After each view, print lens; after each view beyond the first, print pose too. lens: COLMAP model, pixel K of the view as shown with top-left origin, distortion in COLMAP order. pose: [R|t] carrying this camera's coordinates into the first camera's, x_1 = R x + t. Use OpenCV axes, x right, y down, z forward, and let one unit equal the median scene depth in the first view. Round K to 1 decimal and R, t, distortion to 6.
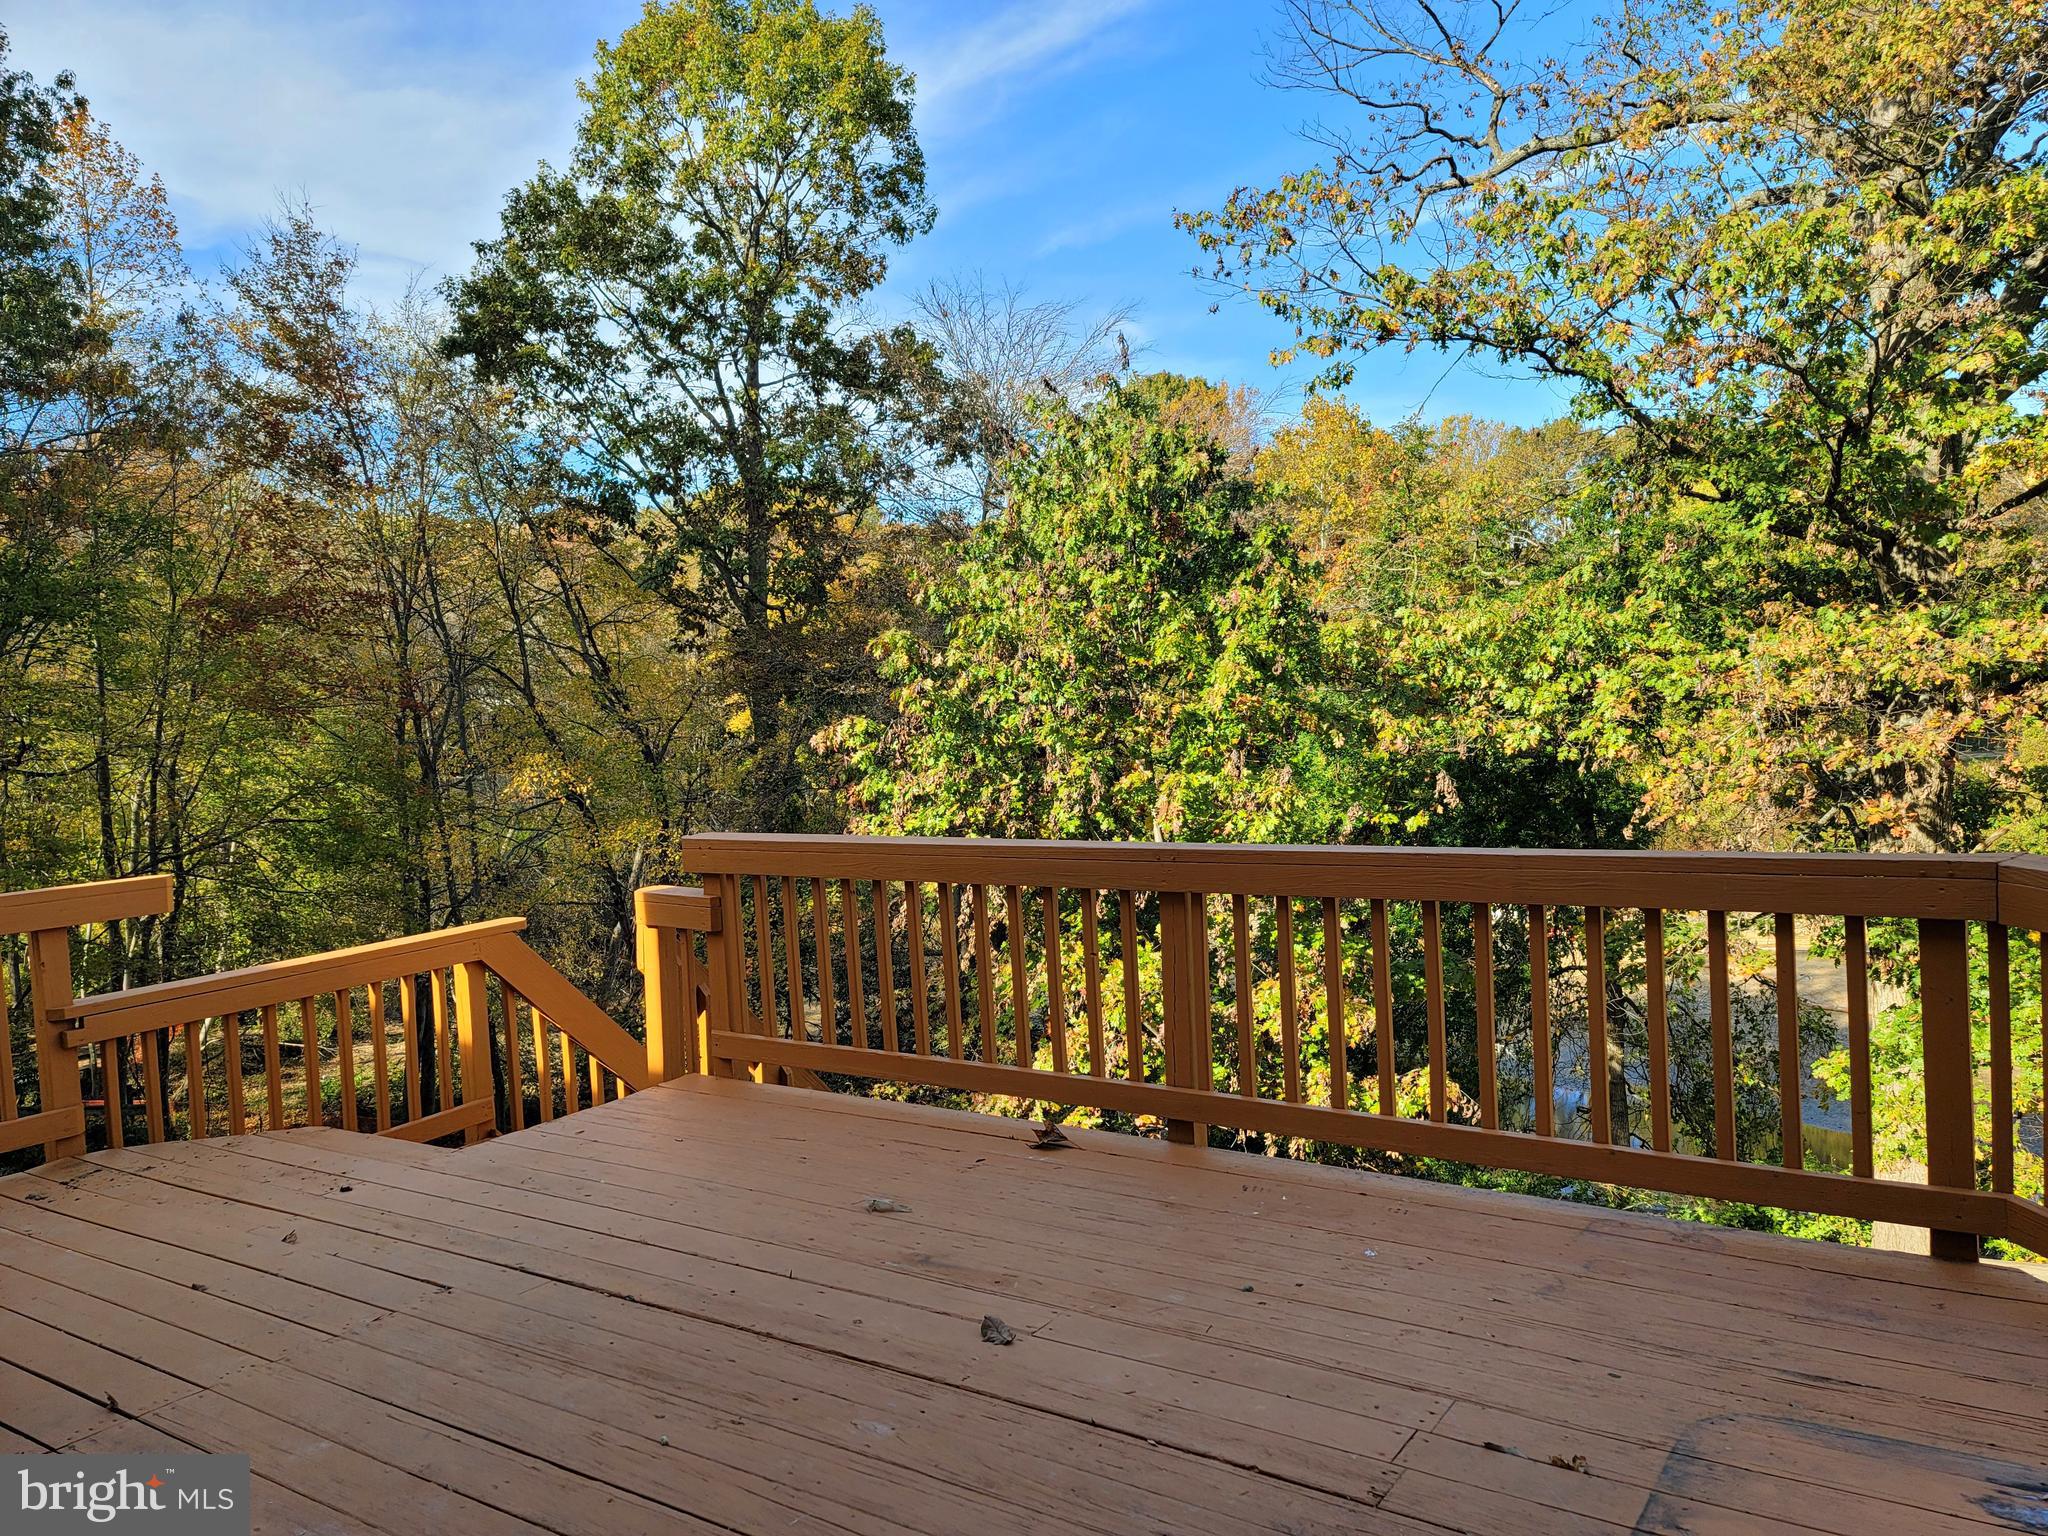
lens RADIAL K [[1490.4, 0, 1030.6], [0, 1490.4, 775.2], [0, 0, 1]] dist [0.078953, -0.042262]
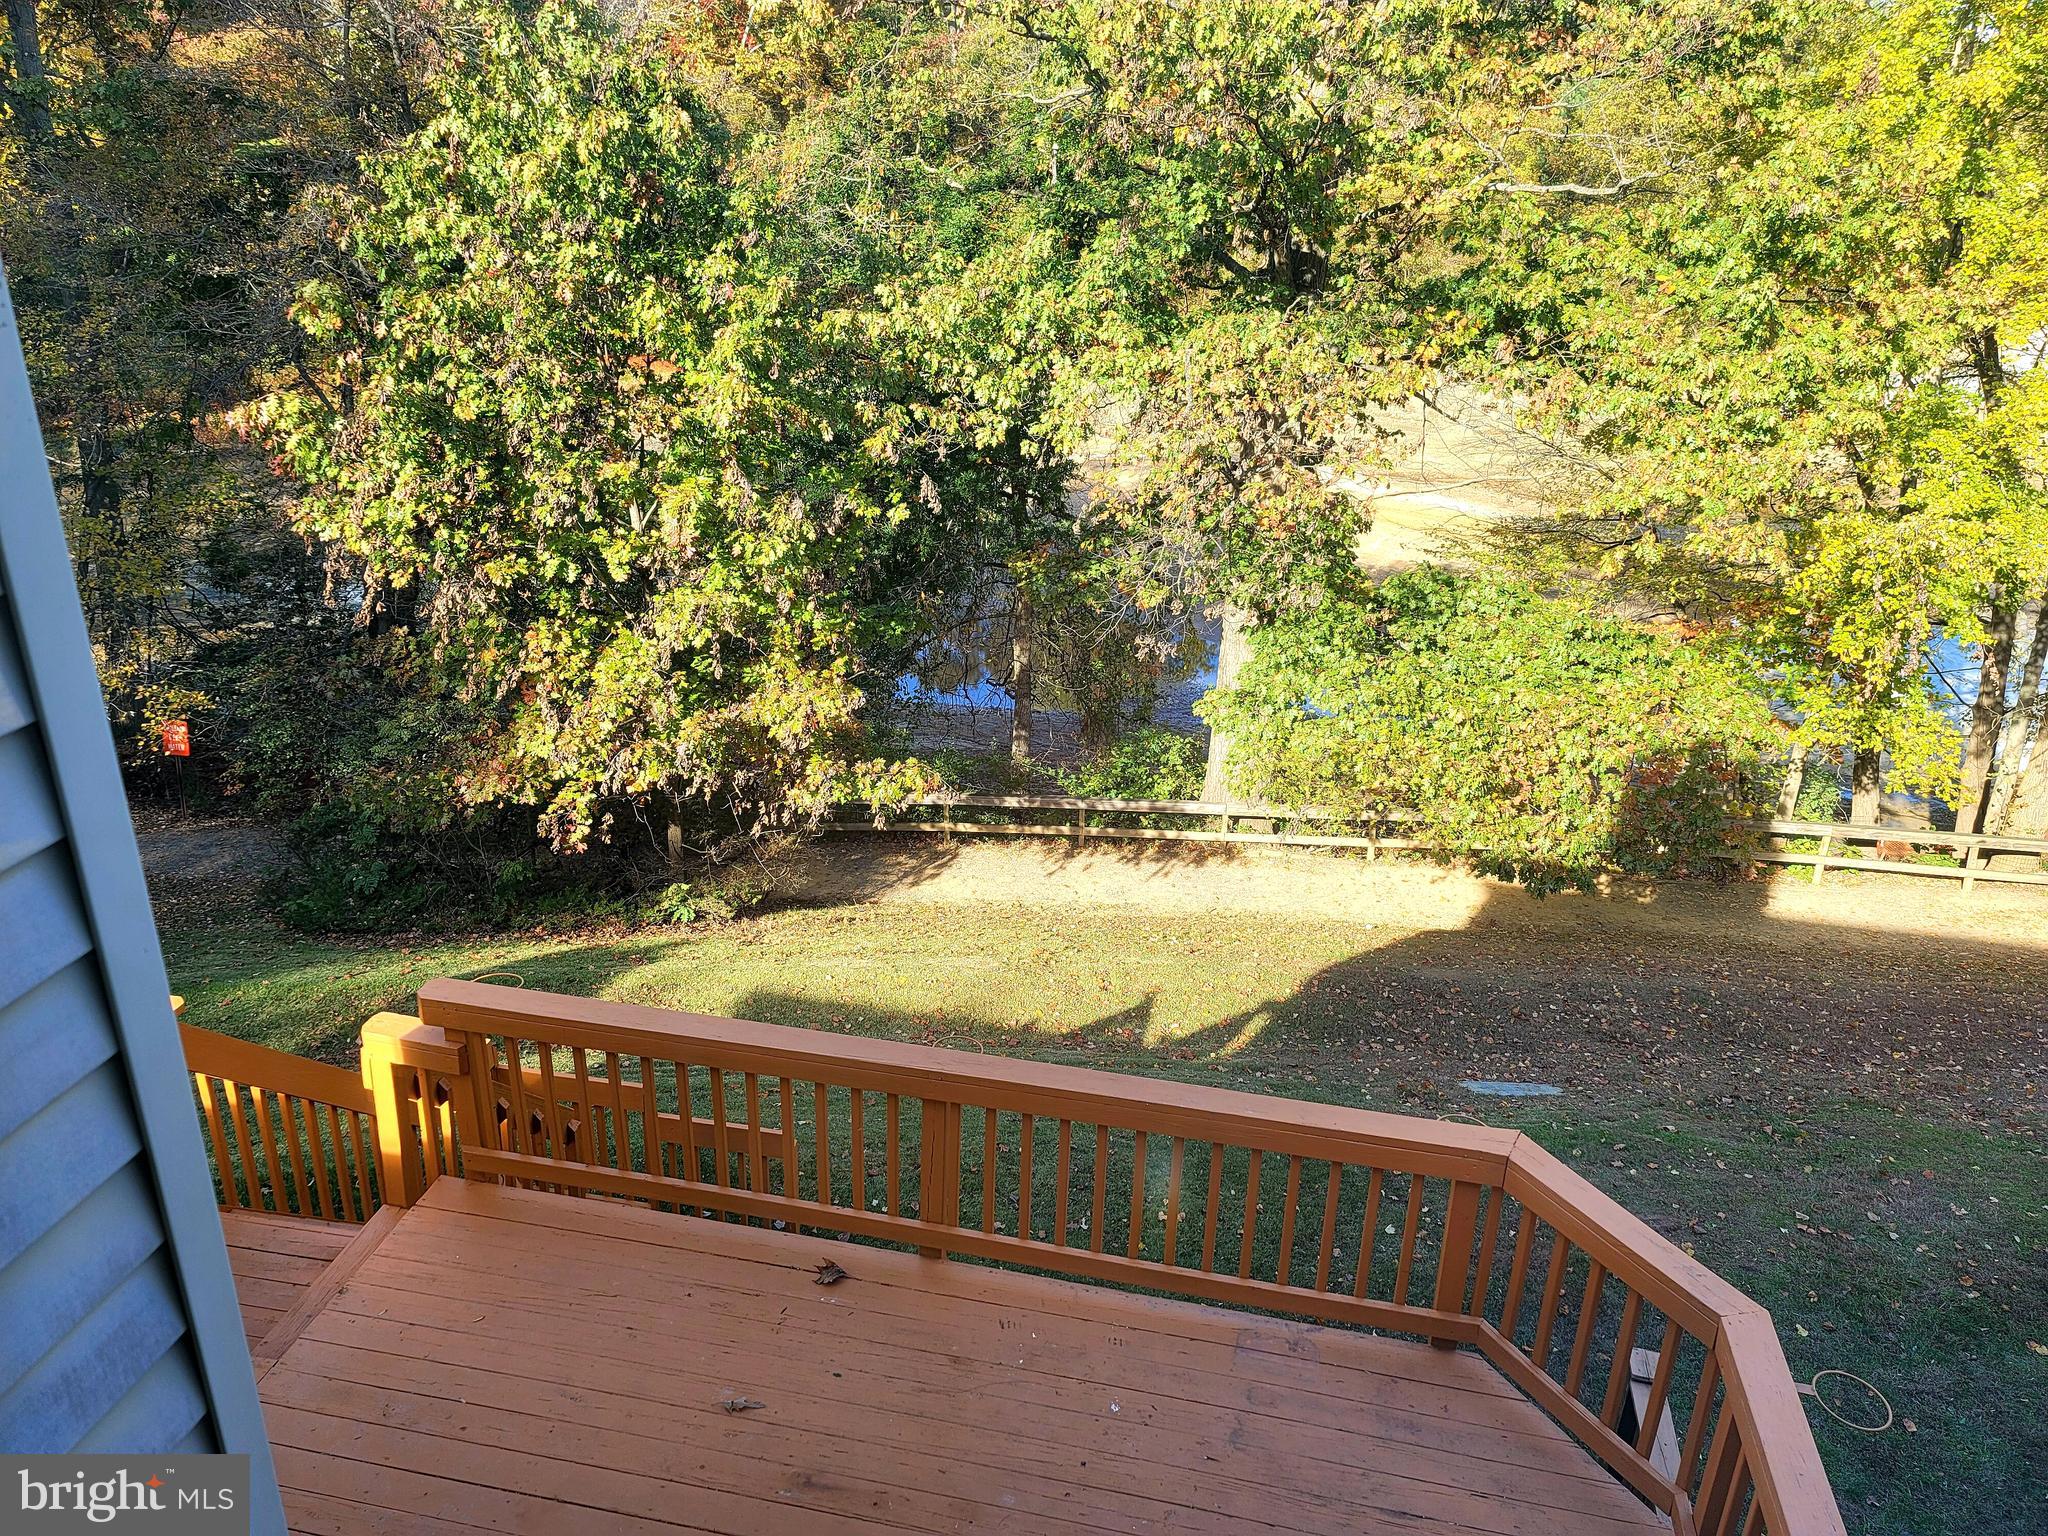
lens RADIAL K [[1490.4, 0, 1021.9], [0, 1490.4, 757.1], [0, 0, 1]] dist [0.078953, -0.042262]
pose [[0.920150, -0.081103, 0.383075, -0.078417], [-0.057043, 0.940113, 0.336056, -0.163477], [-0.387390, -0.331074, 0.860418, -0.002133]]
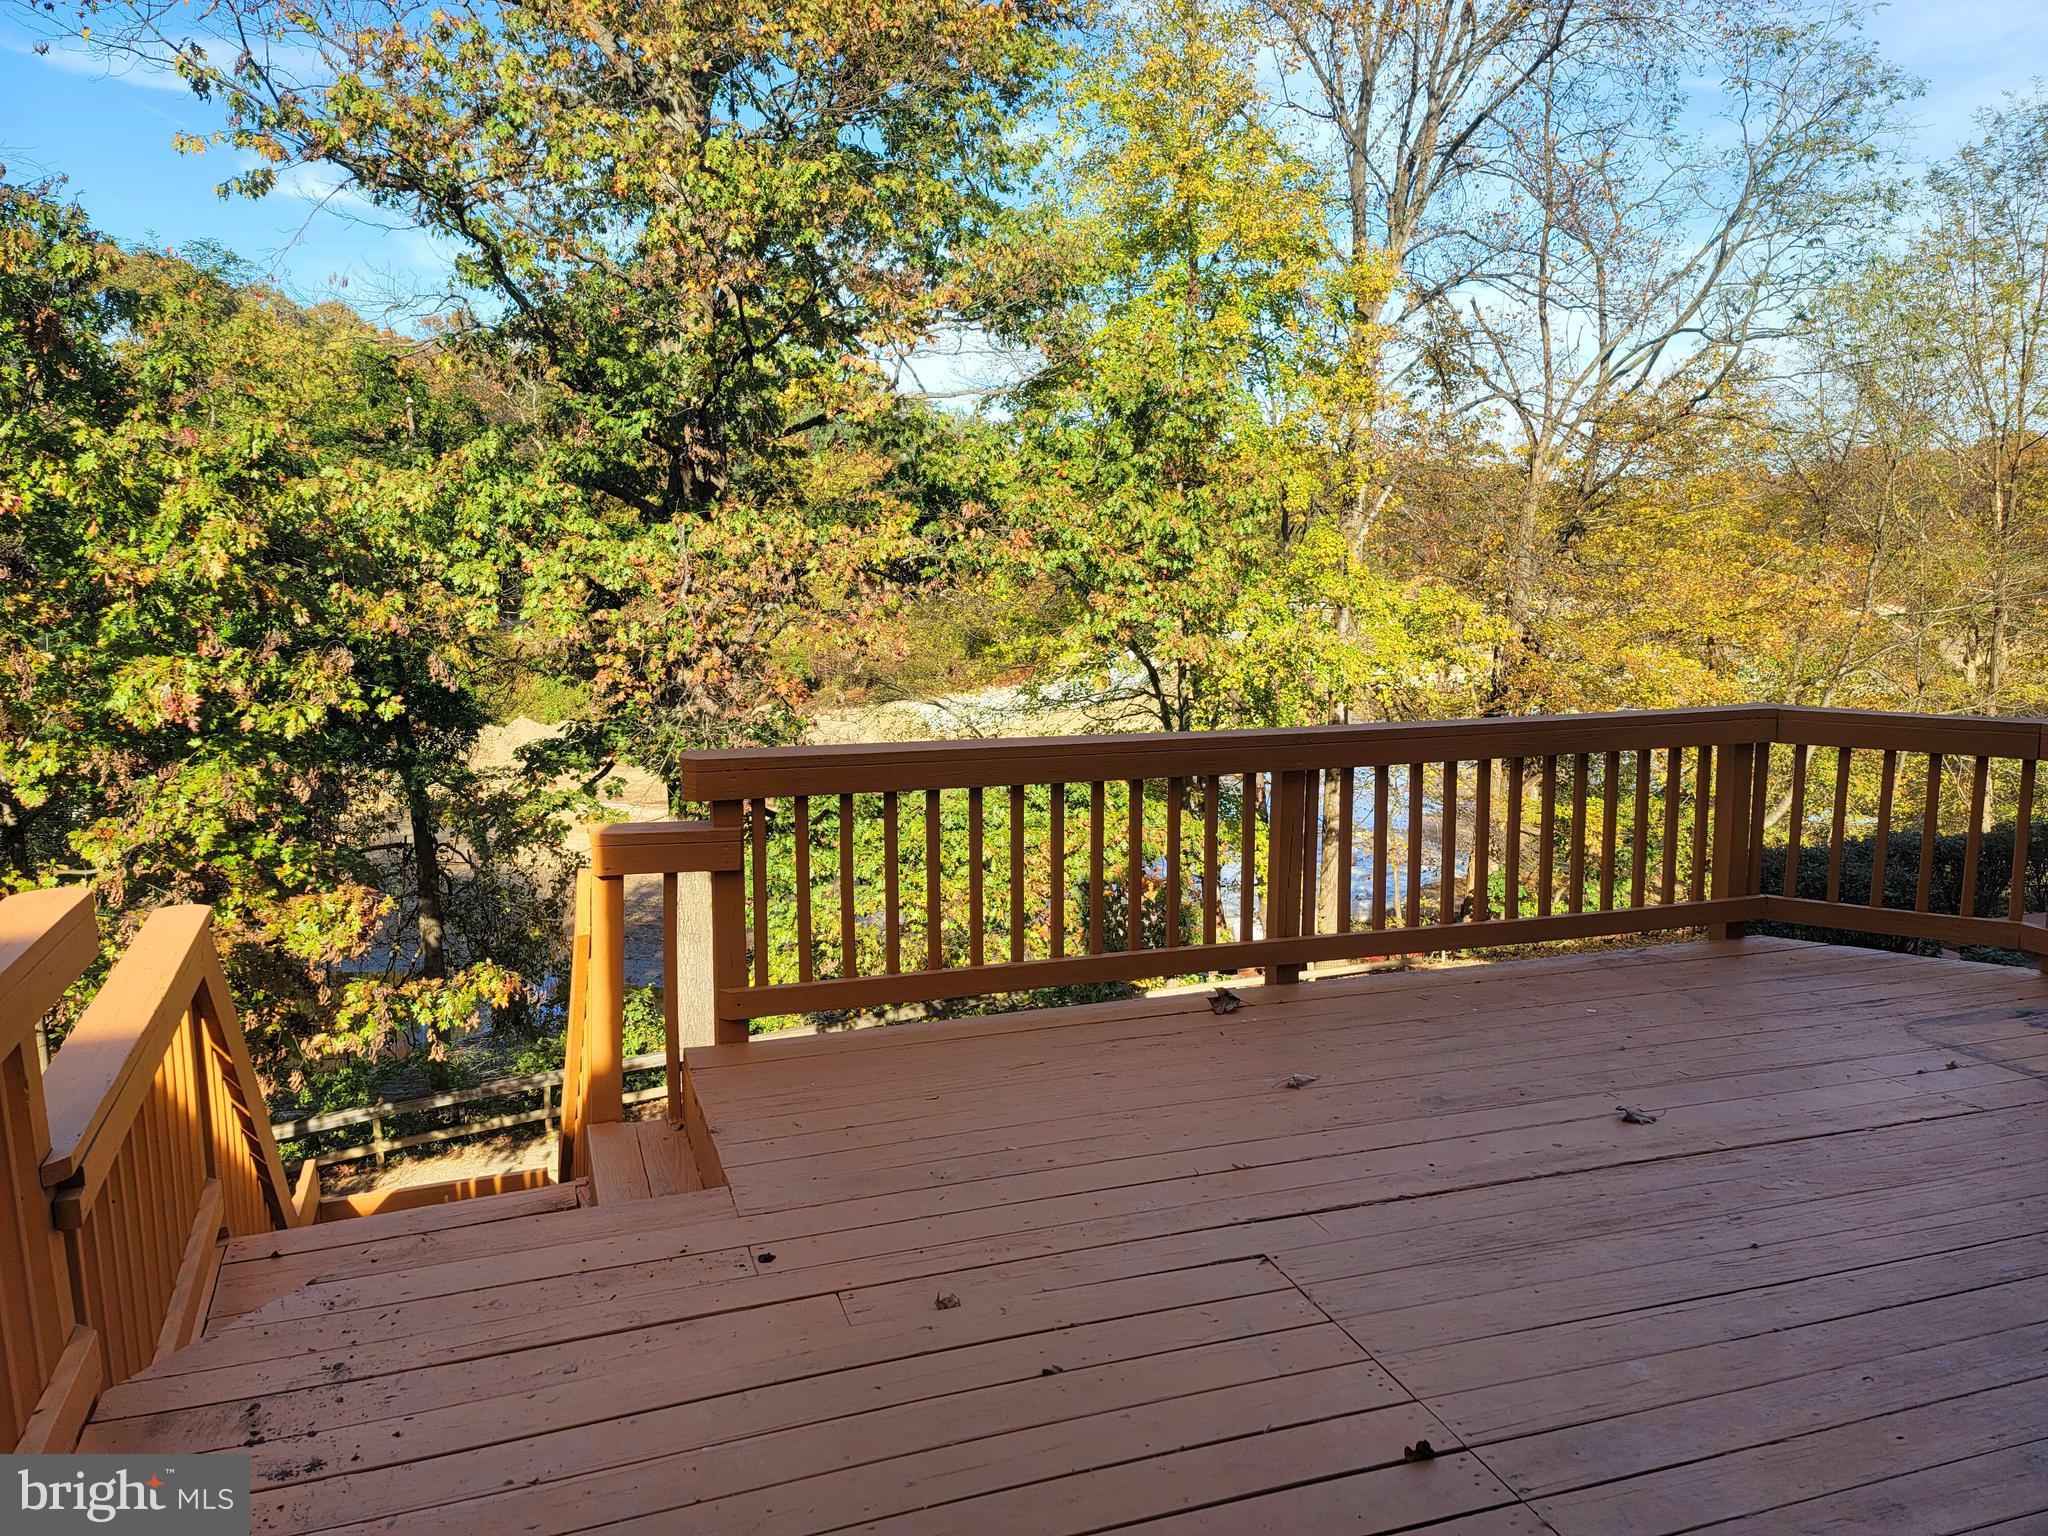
lens RADIAL K [[1490.4, 0, 1002.7], [0, 1490.4, 789.9], [0, 0, 1]] dist [0.078953, -0.042262]
pose [[0.598765, -0.086001, 0.796294, -0.257382], [0.010331, 0.994965, 0.099689, -0.006433], [-0.800858, -0.051463, 0.596639, 0.133071]]
